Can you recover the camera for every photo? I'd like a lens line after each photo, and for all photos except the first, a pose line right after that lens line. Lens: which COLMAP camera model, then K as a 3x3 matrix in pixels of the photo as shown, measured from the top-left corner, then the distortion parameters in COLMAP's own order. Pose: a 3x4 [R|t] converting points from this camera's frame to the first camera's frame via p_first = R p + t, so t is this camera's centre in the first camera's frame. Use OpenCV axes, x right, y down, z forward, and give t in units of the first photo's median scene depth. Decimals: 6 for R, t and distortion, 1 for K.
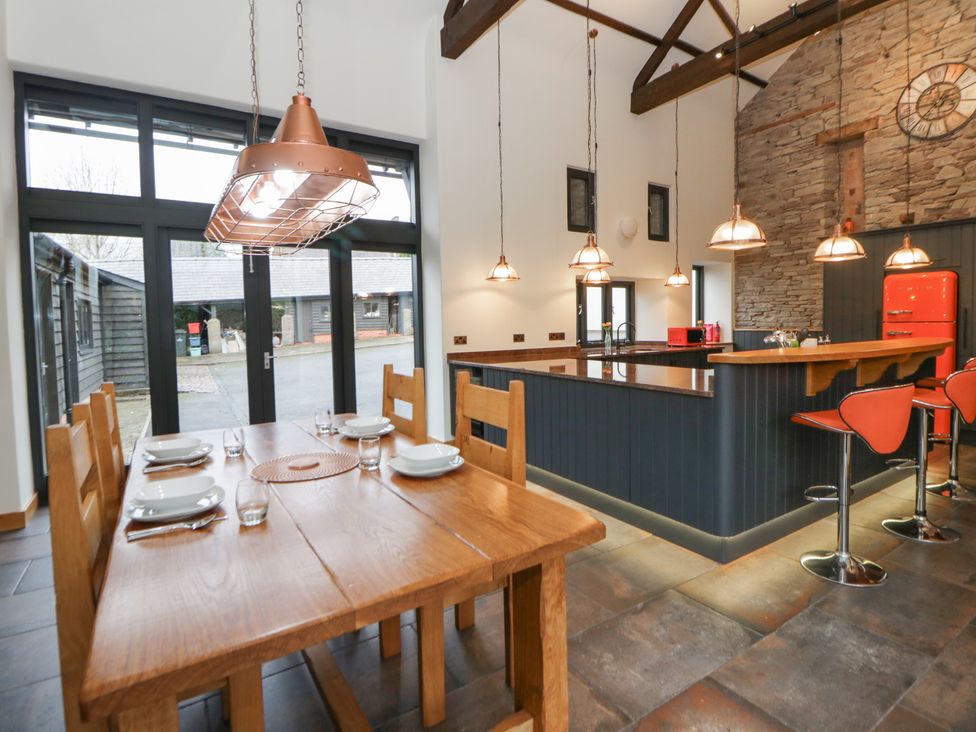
lens RADIAL K [[509.0, 0, 512.2], [0, 509.0, 347.5], [0, 0, 1]] dist [0.001865, -0.014653]
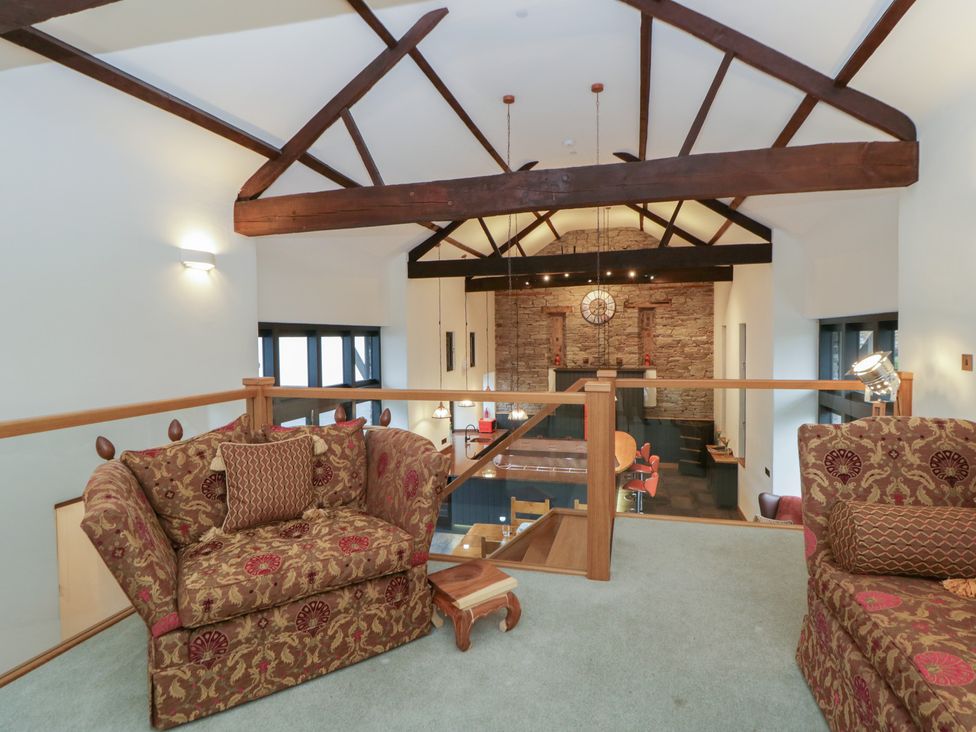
lens RADIAL K [[509.0, 0, 504.2], [0, 509.0, 351.3], [0, 0, 1]] dist [0.001865, -0.014653]
pose [[0.751003, -0.006571, 0.660266, -0.738570], [0.029590, 0.999281, -0.023711, -0.233289], [-0.659635, 0.037344, 0.750658, -0.283282]]
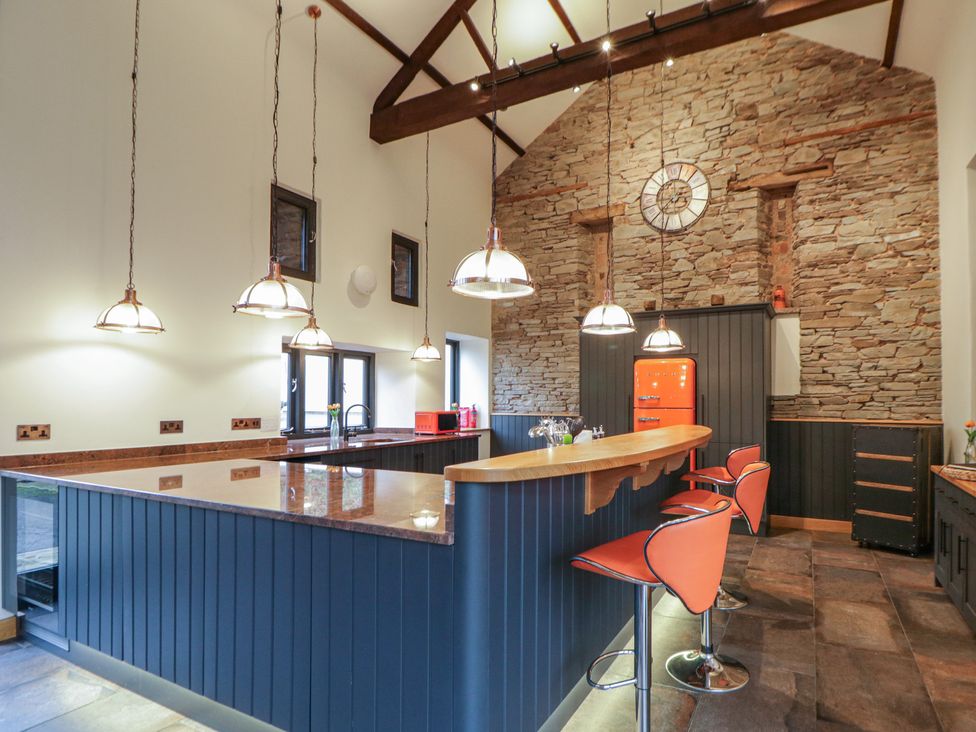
lens RADIAL K [[528.7, 0, 548.4], [0, 528.7, 390.7], [0, 0, 1]] dist [0.007747, -0.015781]
pose [[0.869332, 0.029423, 0.493351, 0.080909], [0.007373, 0.997343, -0.072472, -0.010488], [-0.494173, 0.066640, 0.866806, 0.180500]]
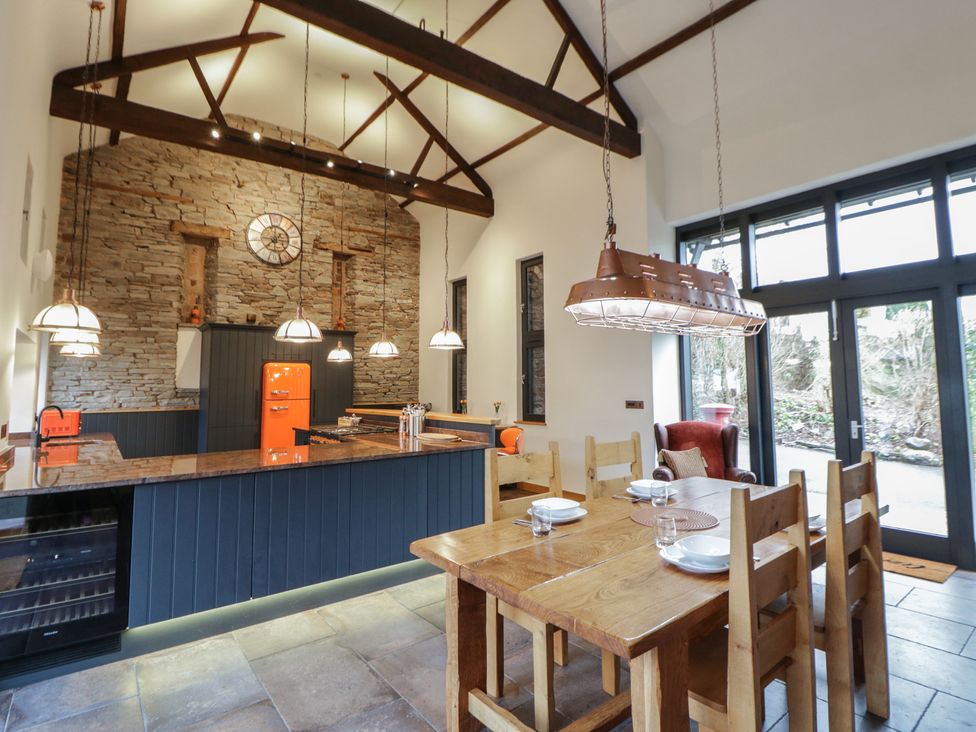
lens RADIAL K [[509.0, 0, 508.6], [0, 509.0, 341.5], [0, 0, 1]] dist [0.001865, -0.014653]
pose [[-0.078879, 0.105690, 0.991266, -0.482923], [0.063308, 0.992888, -0.100825, -0.026371], [-0.994872, 0.054802, -0.085009, 0.436163]]
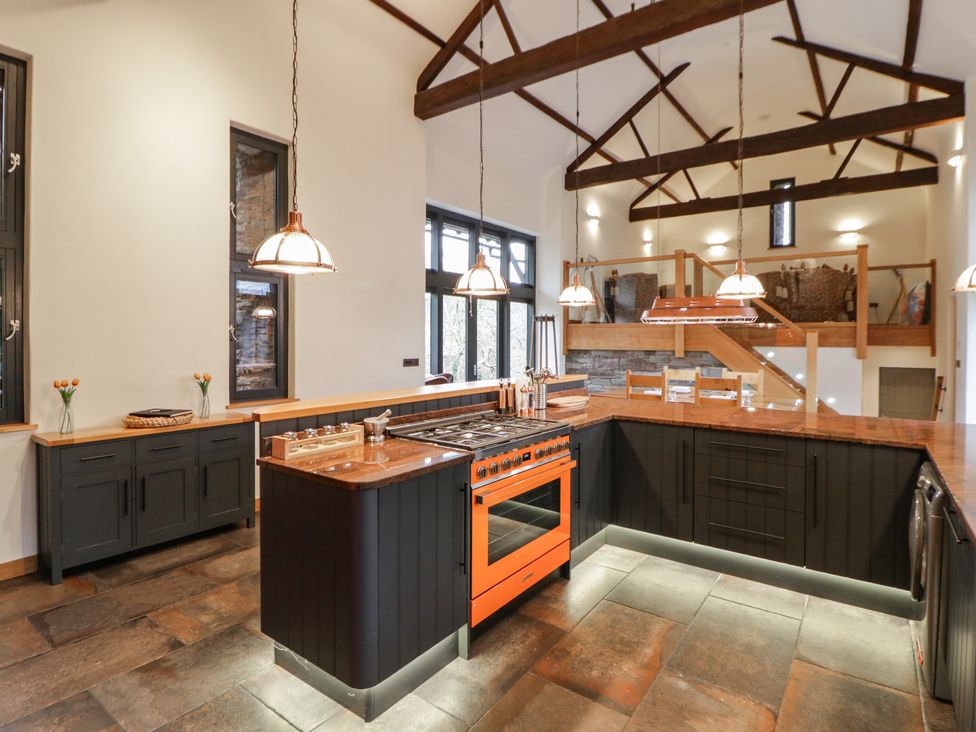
lens RADIAL K [[517.3, 0, 511.2], [0, 517.3, 353.2], [0, 0, 1]] dist [-0.002730, 0.000195]
pose [[-0.932296, 0.024044, -0.360895, 0.518527], [-0.006232, 0.996572, 0.082494, -0.086235], [0.361641, 0.079158, -0.928951, 1.048531]]
